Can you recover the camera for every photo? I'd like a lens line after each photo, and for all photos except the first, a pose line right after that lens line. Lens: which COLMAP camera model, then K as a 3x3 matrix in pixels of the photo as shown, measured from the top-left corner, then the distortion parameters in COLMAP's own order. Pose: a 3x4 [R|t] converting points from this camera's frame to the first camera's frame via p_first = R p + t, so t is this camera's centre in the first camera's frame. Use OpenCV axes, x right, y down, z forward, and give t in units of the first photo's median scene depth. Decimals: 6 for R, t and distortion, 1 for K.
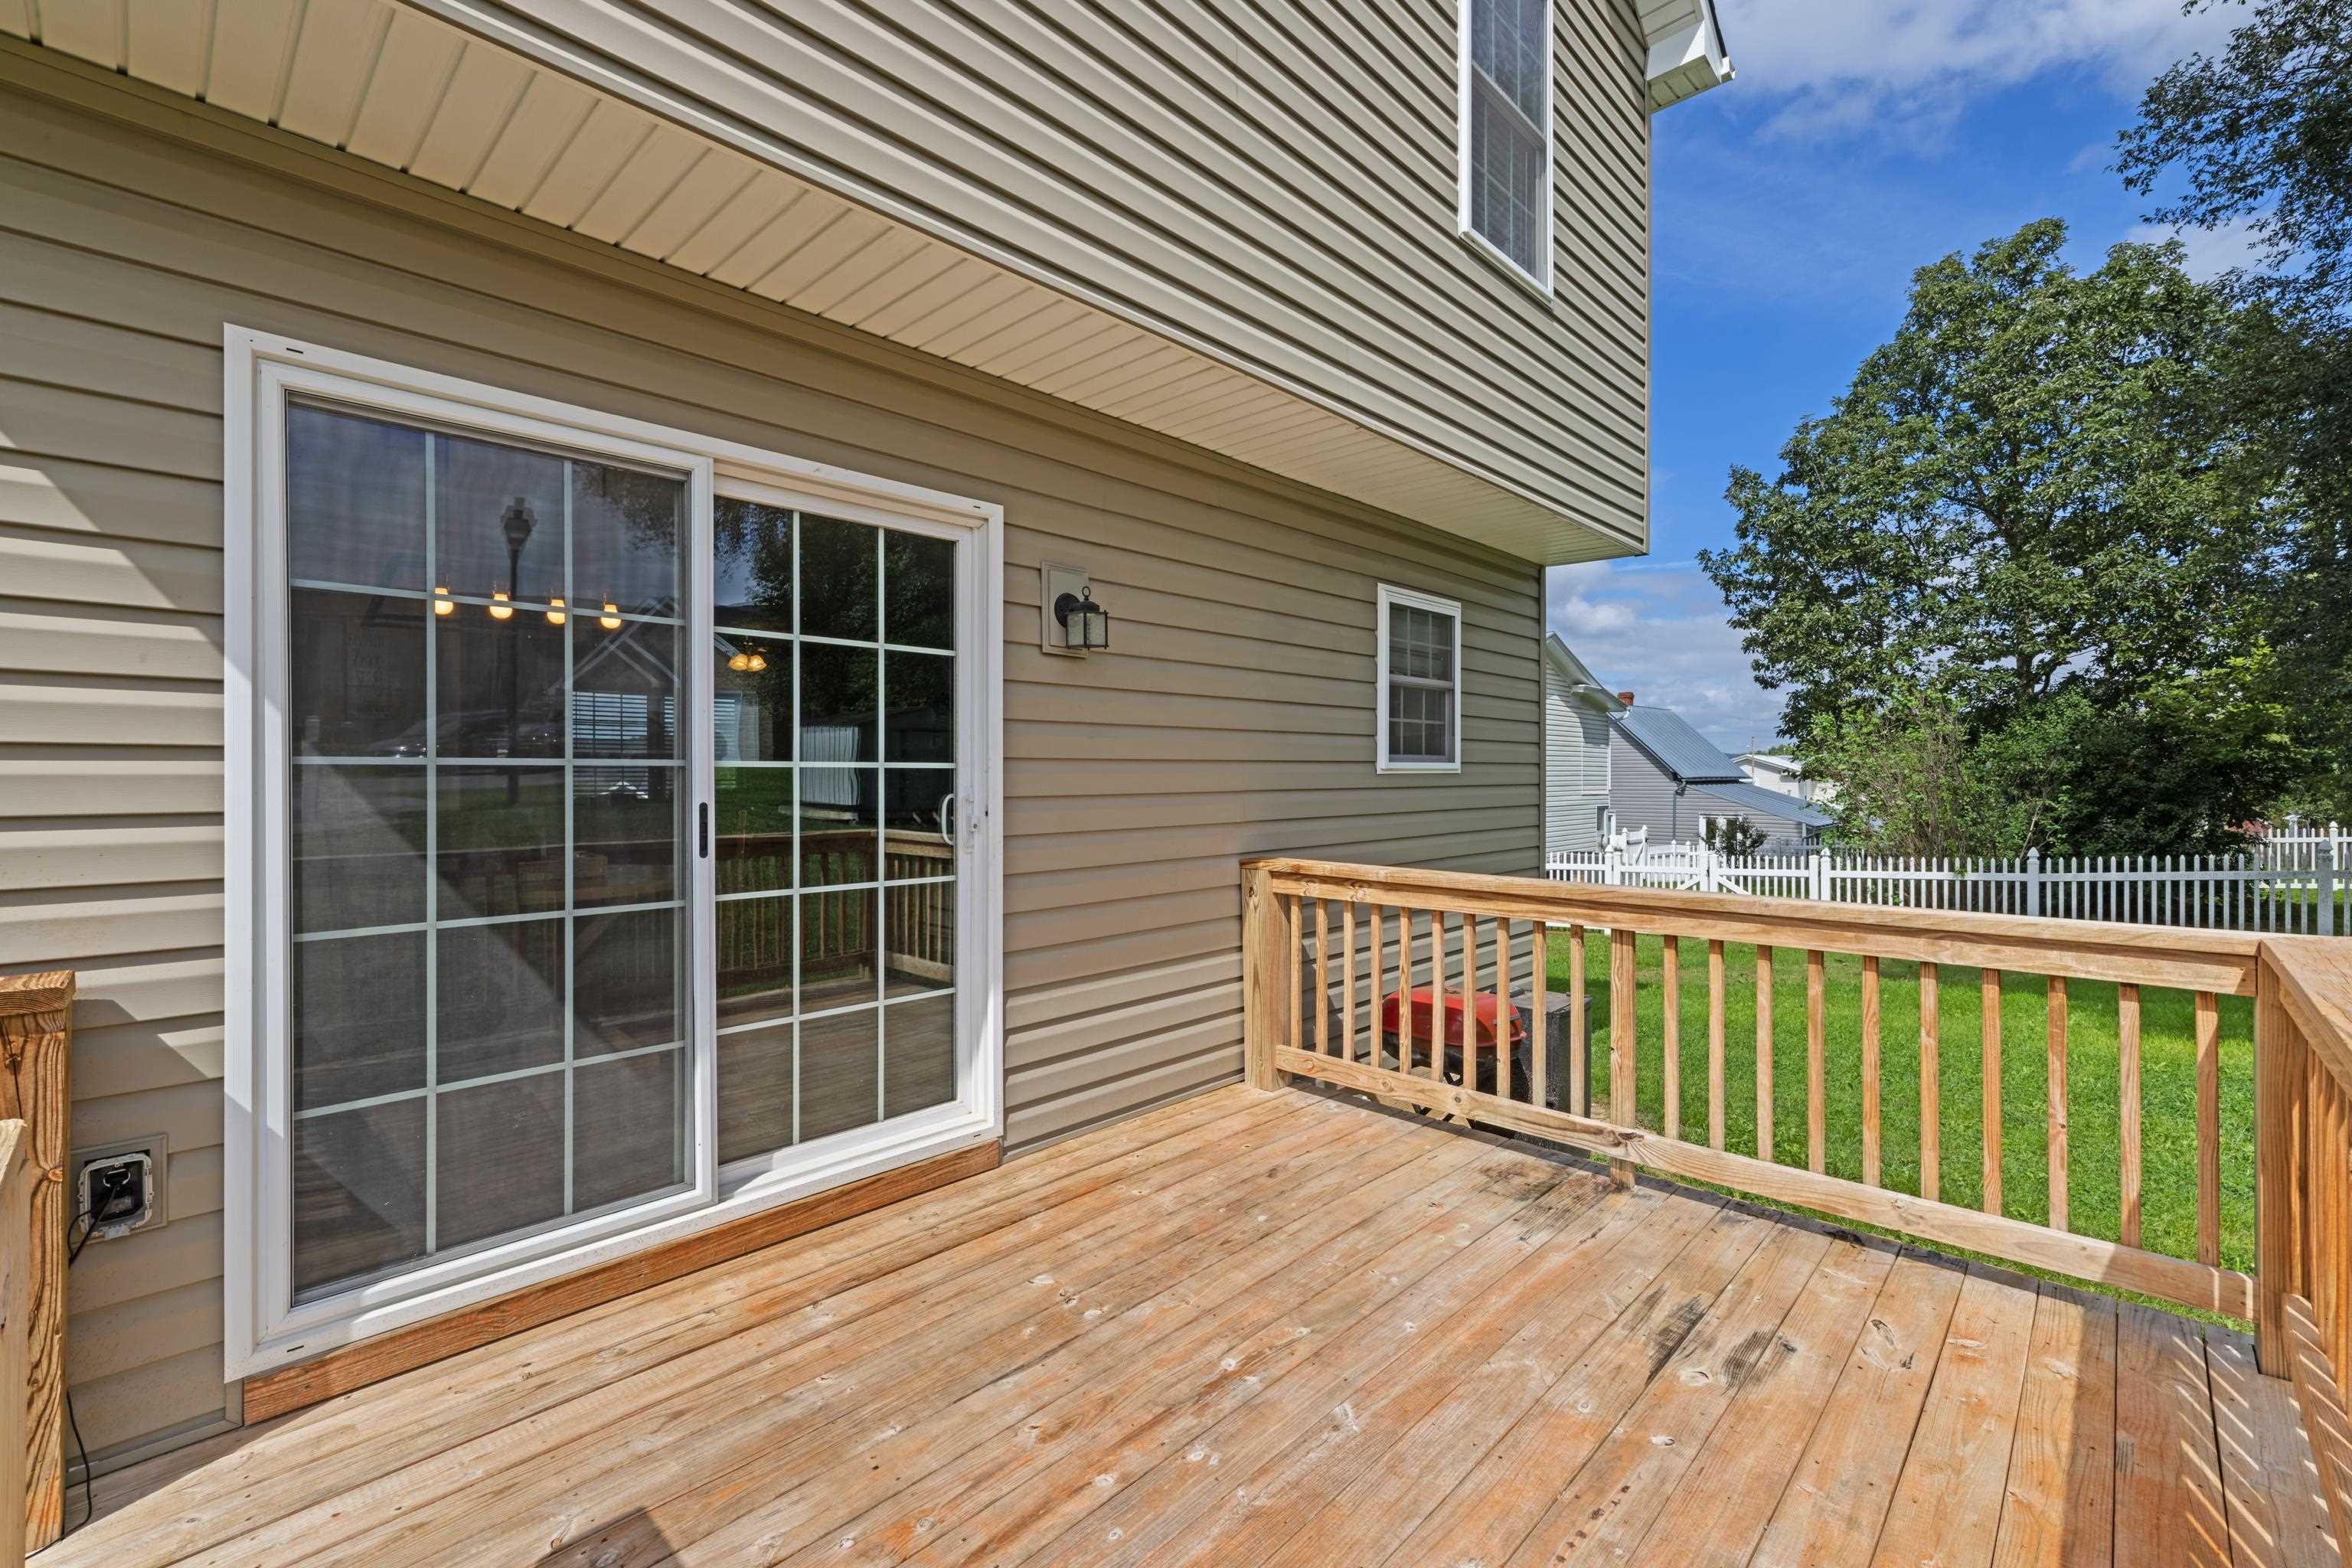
lens RADIAL K [[1000.2, 0, 1172.2], [0, 1000.2, 775.9], [0, 0, 1]] dist [0.000560, 0.000513]
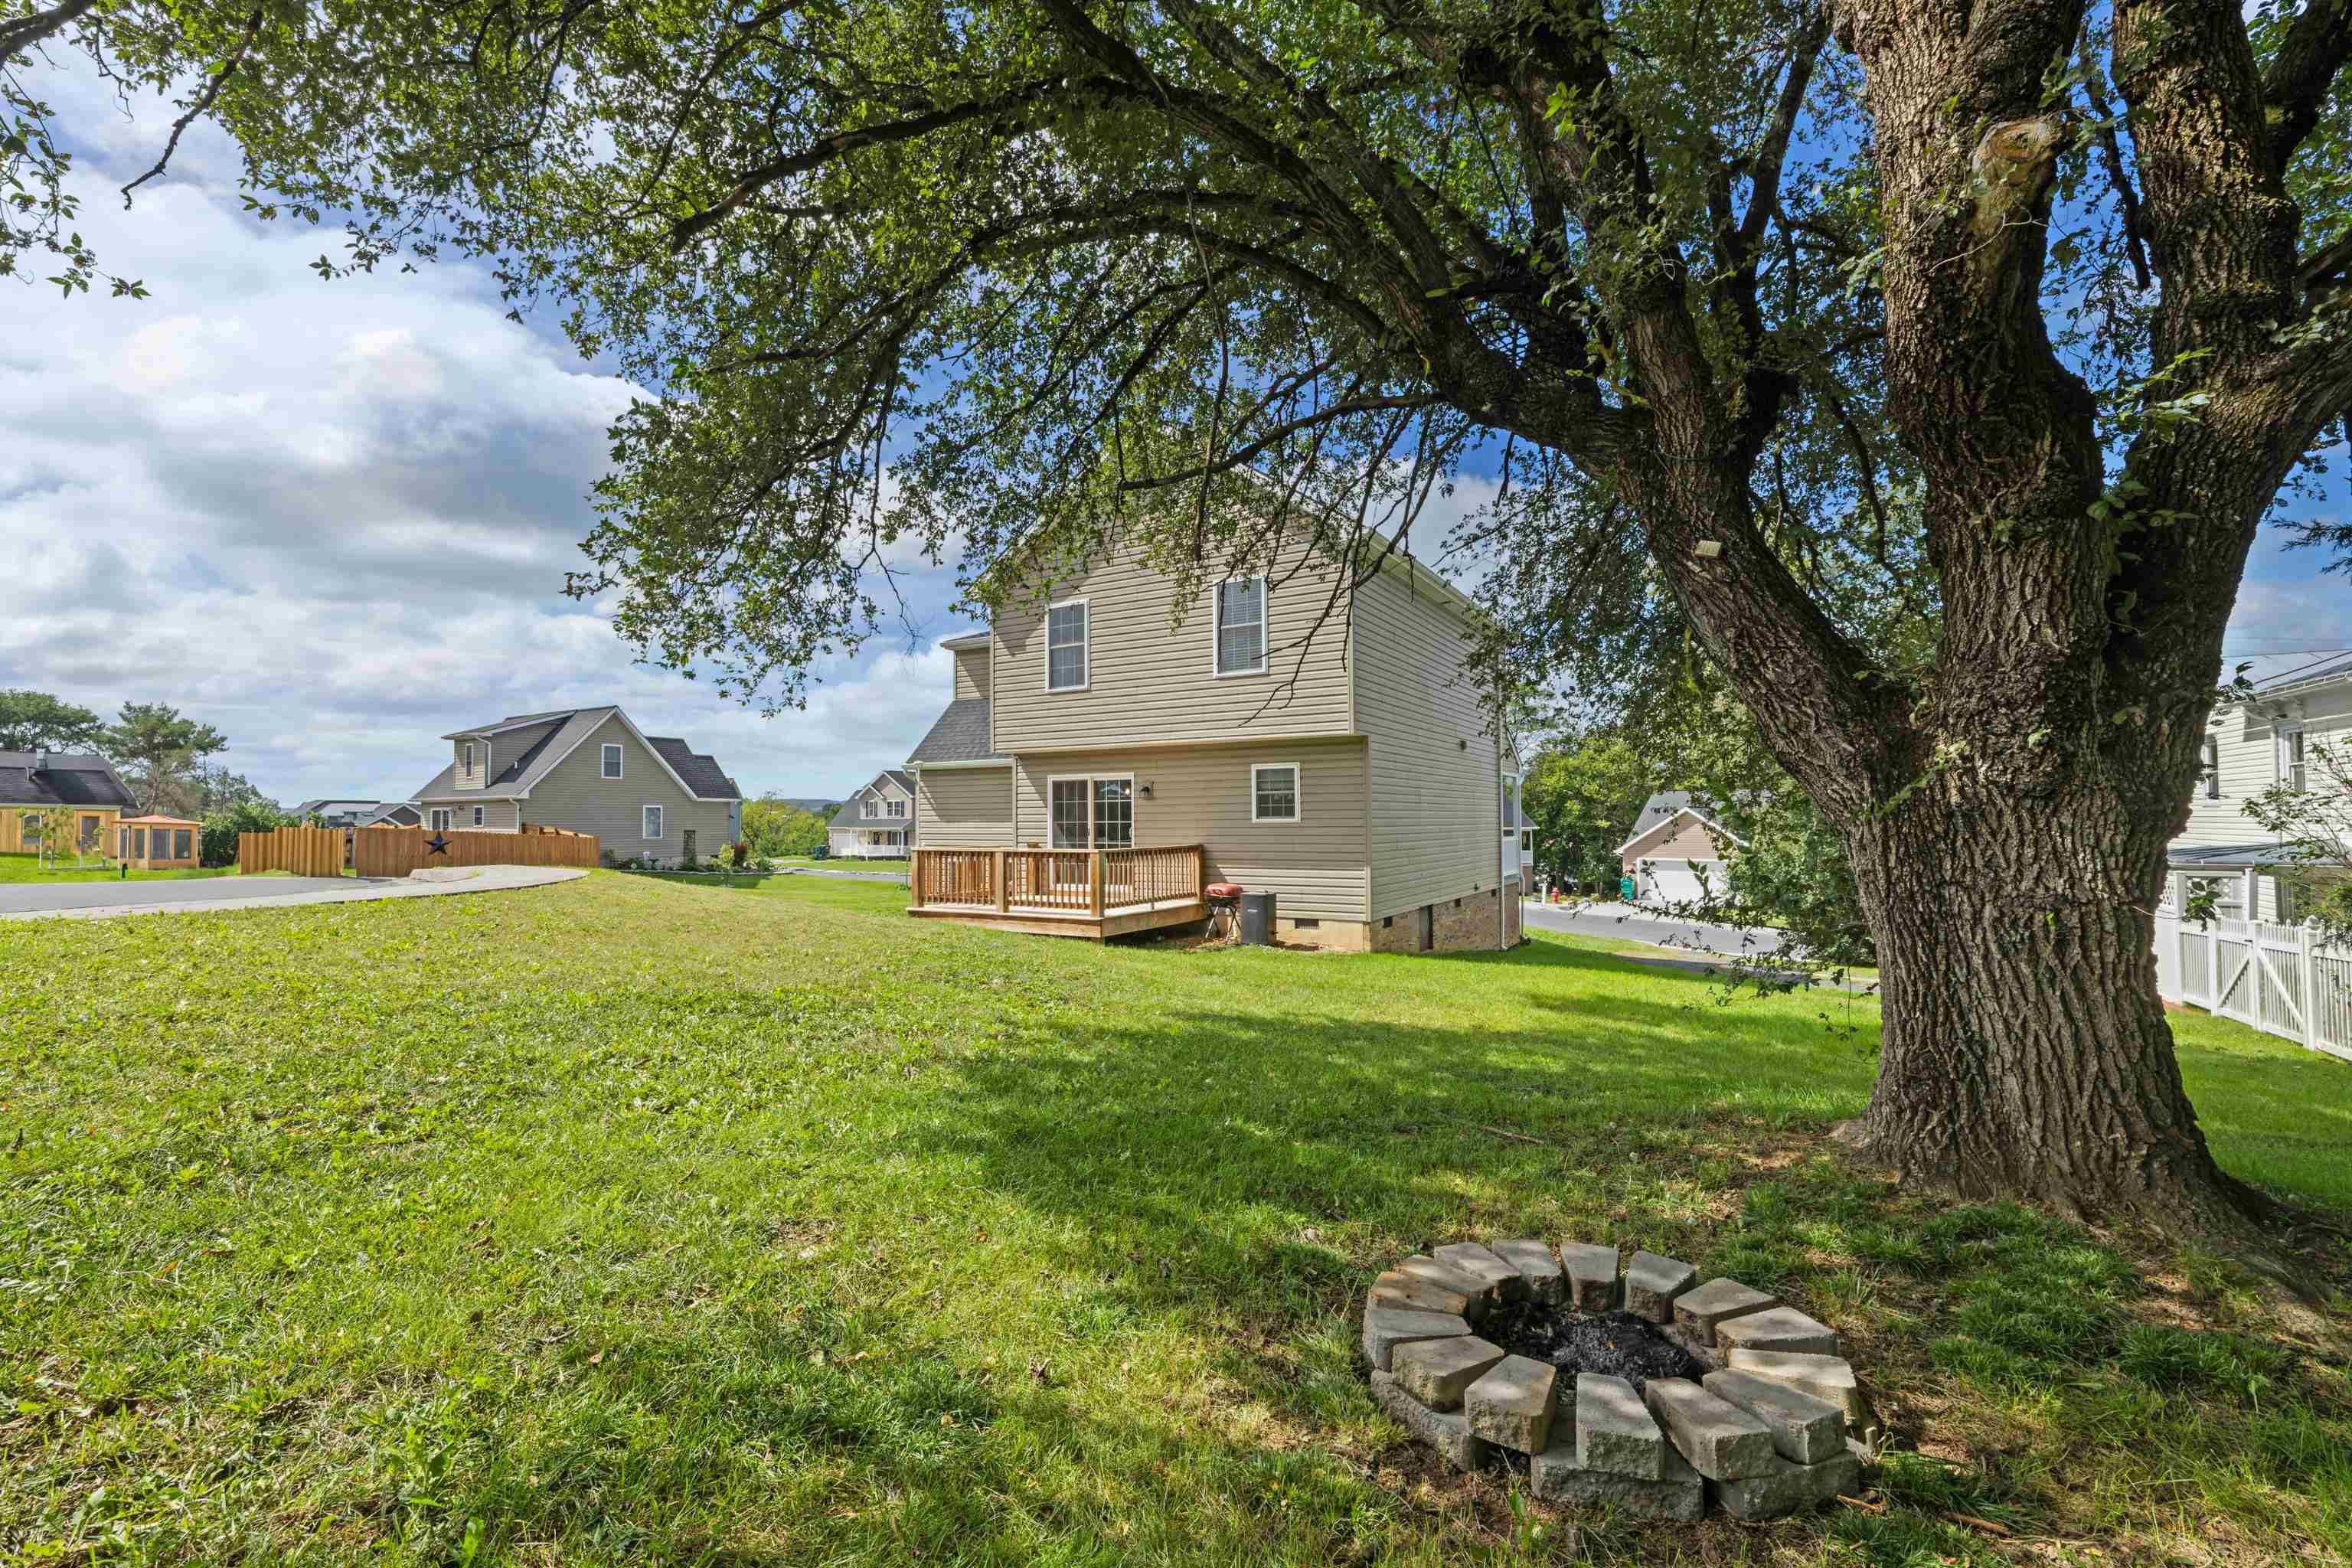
lens RADIAL K [[1000.2, 0, 1172.2], [0, 1000.2, 775.9], [0, 0, 1]] dist [0.000560, 0.000513]
pose [[0.229191, -0.040866, -0.972523, 3.381718], [0.007589, 0.999163, -0.040196, -0.026325], [0.973352, 0.001832, 0.229310, -0.003397]]
